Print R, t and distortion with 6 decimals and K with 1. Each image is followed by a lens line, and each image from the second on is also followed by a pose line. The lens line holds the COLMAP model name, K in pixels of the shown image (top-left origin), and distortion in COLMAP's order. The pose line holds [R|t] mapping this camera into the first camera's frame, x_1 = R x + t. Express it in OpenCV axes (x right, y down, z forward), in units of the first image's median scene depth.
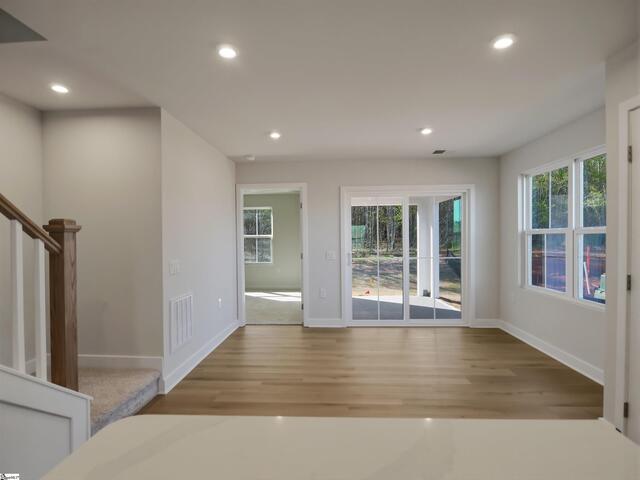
lens RADIAL K [[343.2, 0, 323.1], [0, 343.2, 240.0], [0, 0, 1]] dist [-0.003463, -0.005633]
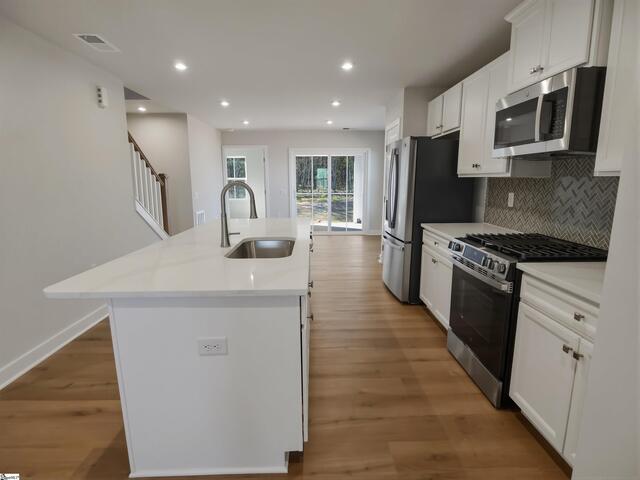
lens RADIAL K [[343.2, 0, 321.1], [0, 343.2, 242.5], [0, 0, 1]] dist [-0.003463, -0.005633]
pose [[0.997928, -0.006012, 0.064056, 0.103178], [-0.005174, 0.984901, 0.173041, -0.001253], [-0.064129, -0.173014, 0.982829, -0.690439]]
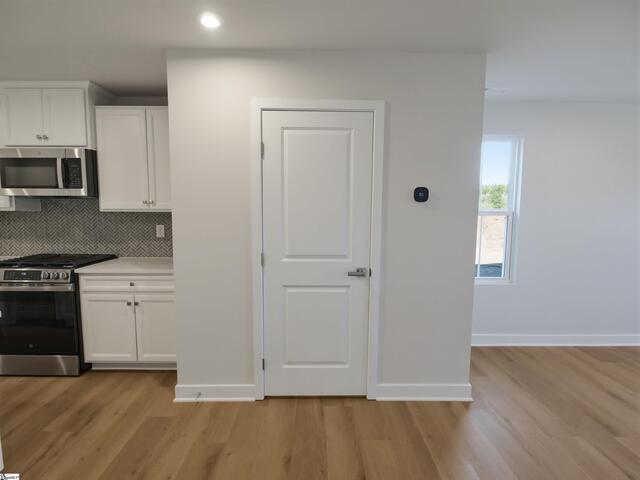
lens RADIAL K [[343.2, 0, 317.8], [0, 343.2, 241.2], [0, 0, 1]] dist [-0.003463, -0.005633]
pose [[-0.046370, -0.095524, 0.994347, -0.242282], [0.000339, 0.995416, 0.095642, -0.014774], [-0.998924, 0.004772, -0.046125, -0.710880]]
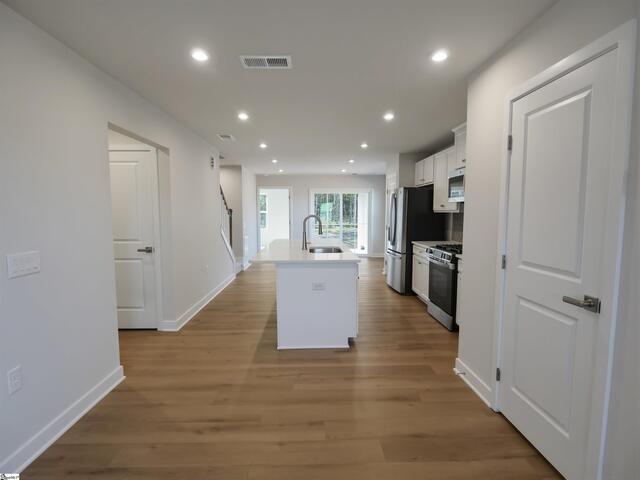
lens RADIAL K [[343.2, 0, 320.5], [0, 343.2, 240.8], [0, 0, 1]] dist [-0.003463, -0.005633]
pose [[0.997635, 0.001268, 0.068721, -0.021956], [-0.006529, 0.997057, 0.076387, -0.002852], [-0.068422, -0.076655, 0.994707, -1.104071]]
